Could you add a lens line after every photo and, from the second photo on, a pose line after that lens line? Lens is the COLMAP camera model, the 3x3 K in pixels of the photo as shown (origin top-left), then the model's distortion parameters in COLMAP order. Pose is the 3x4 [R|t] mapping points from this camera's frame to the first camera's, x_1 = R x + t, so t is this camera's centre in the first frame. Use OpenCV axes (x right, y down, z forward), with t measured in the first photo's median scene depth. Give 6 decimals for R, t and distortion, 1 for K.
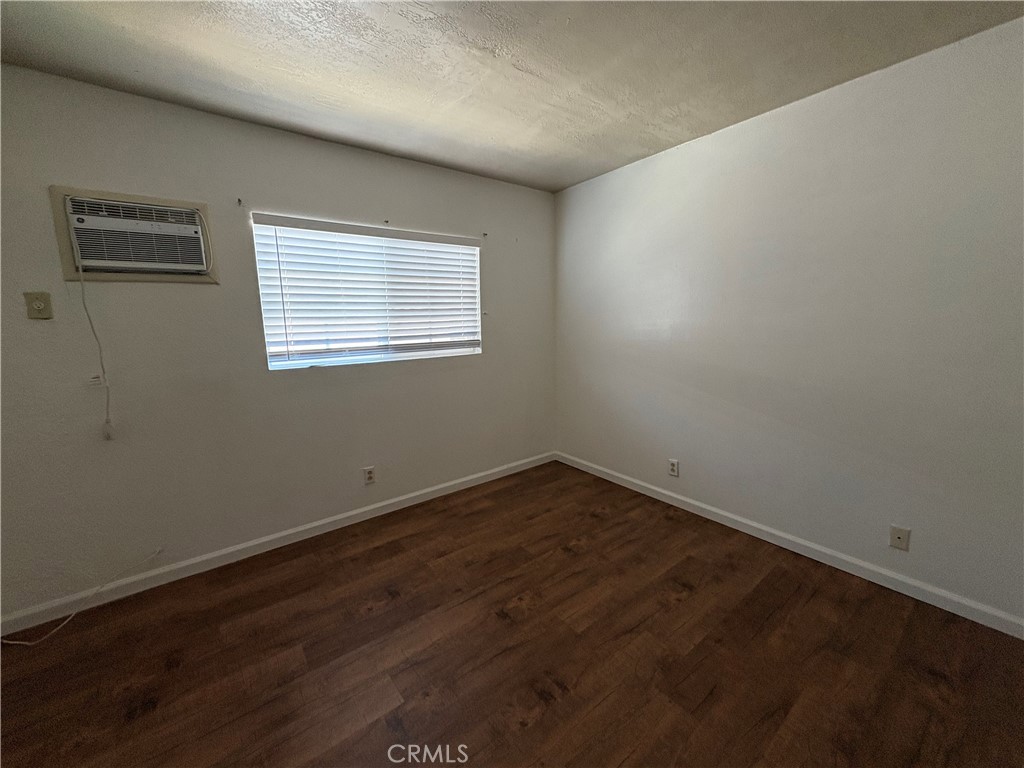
lens RADIAL K [[410.5, 0, 512.9], [0, 410.5, 382.3], [0, 0, 1]] dist [0.000711, 0.000158]
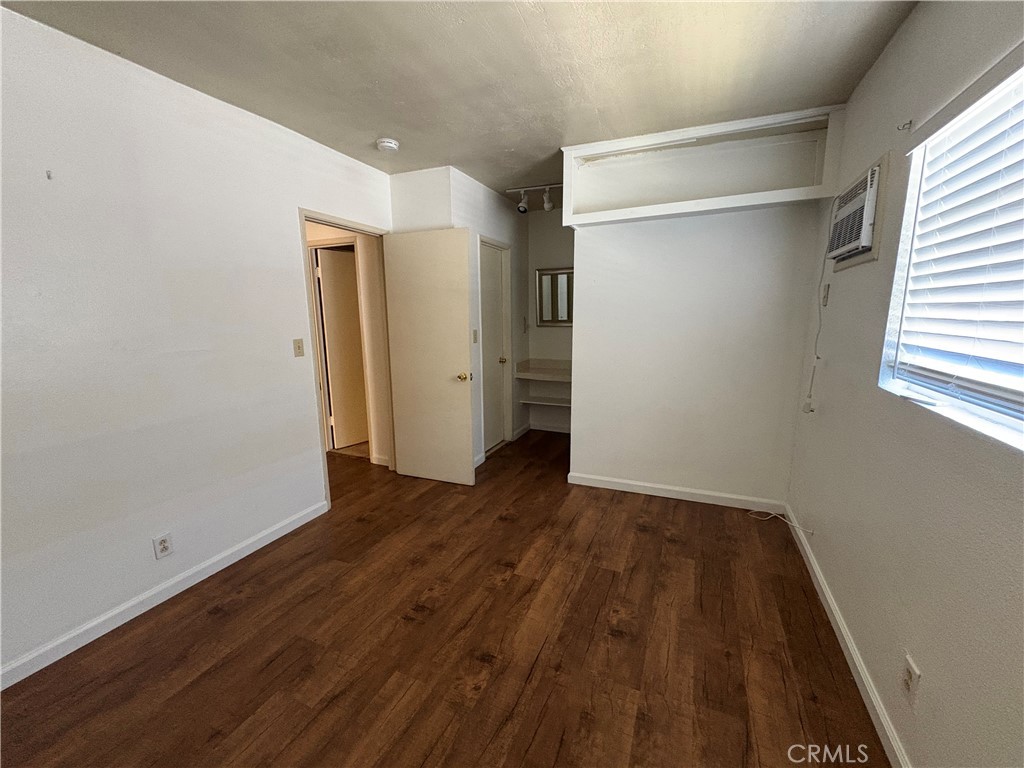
lens RADIAL K [[410.5, 0, 515.2], [0, 410.5, 385.1], [0, 0, 1]] dist [0.000711, 0.000158]
pose [[-0.888799, 0.103902, -0.446363, 0.250894], [-0.045476, 0.949160, 0.311493, -0.258108], [0.456035, 0.297153, -0.838888, 1.592160]]
